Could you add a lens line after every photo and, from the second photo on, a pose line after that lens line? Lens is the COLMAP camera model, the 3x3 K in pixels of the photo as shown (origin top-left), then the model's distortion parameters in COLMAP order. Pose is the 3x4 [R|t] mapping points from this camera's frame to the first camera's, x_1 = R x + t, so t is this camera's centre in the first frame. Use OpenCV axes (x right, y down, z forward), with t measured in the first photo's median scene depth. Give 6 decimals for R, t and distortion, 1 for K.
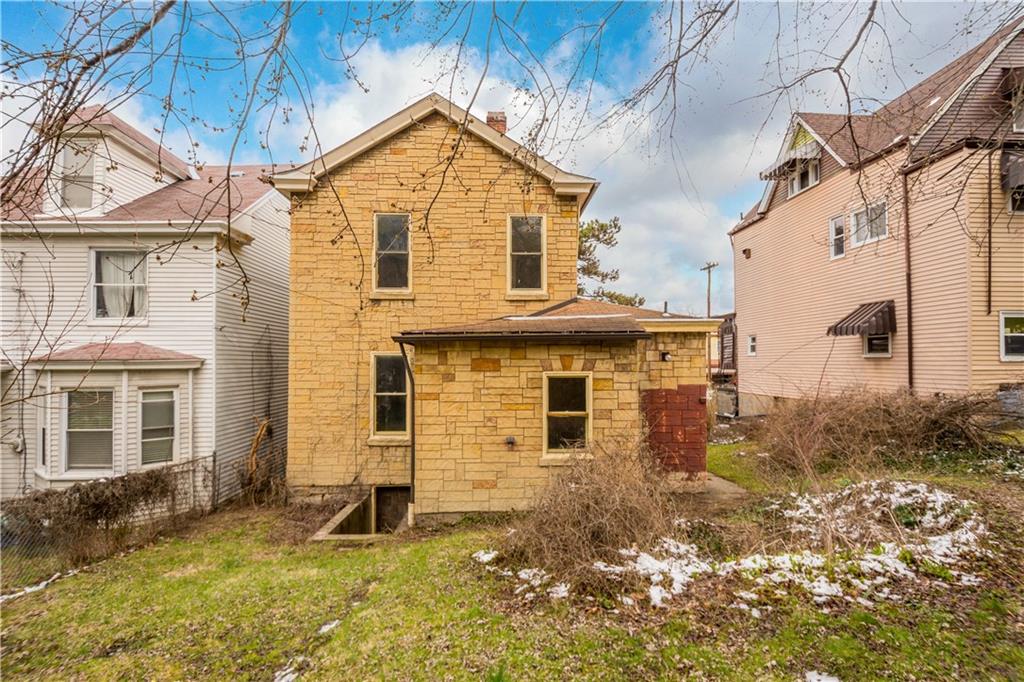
lens RADIAL K [[534.1, 0, 510.8], [0, 534.1, 347.3], [0, 0, 1]] dist [-0.004057, -0.000525]
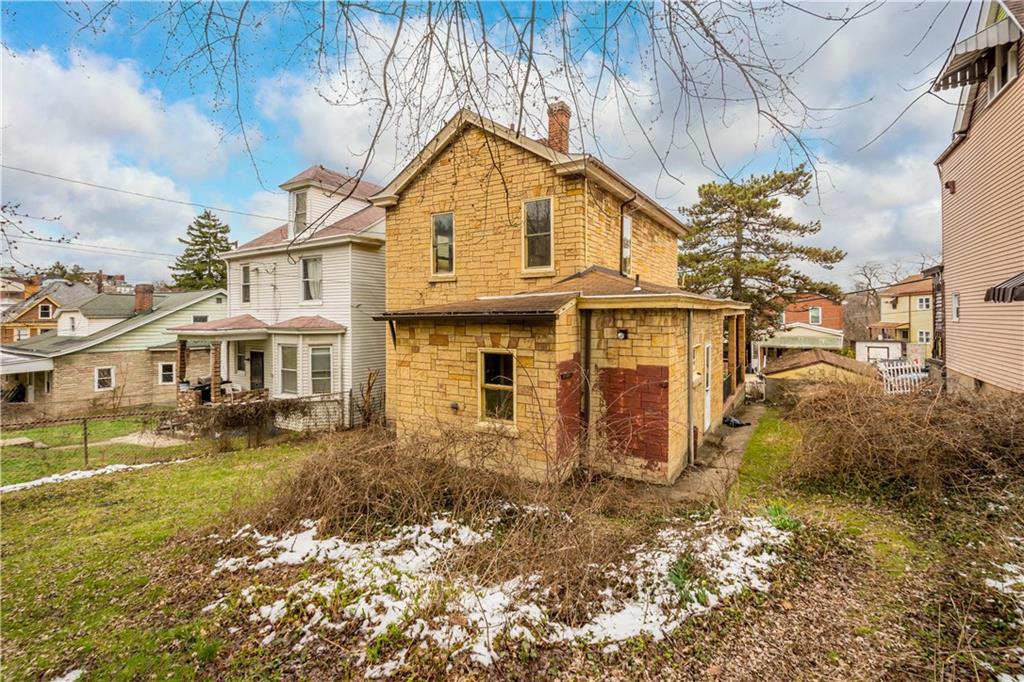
lens RADIAL K [[449.0, 0, 515.5], [0, 449.0, 314.4], [0, 0, 1]] dist [0.007195, -0.001853]
pose [[0.834428, 0.000645, -0.551116, 0.562277], [0.015193, 0.999592, 0.024173, -0.039429], [0.550907, -0.028544, 0.834078, 0.229173]]
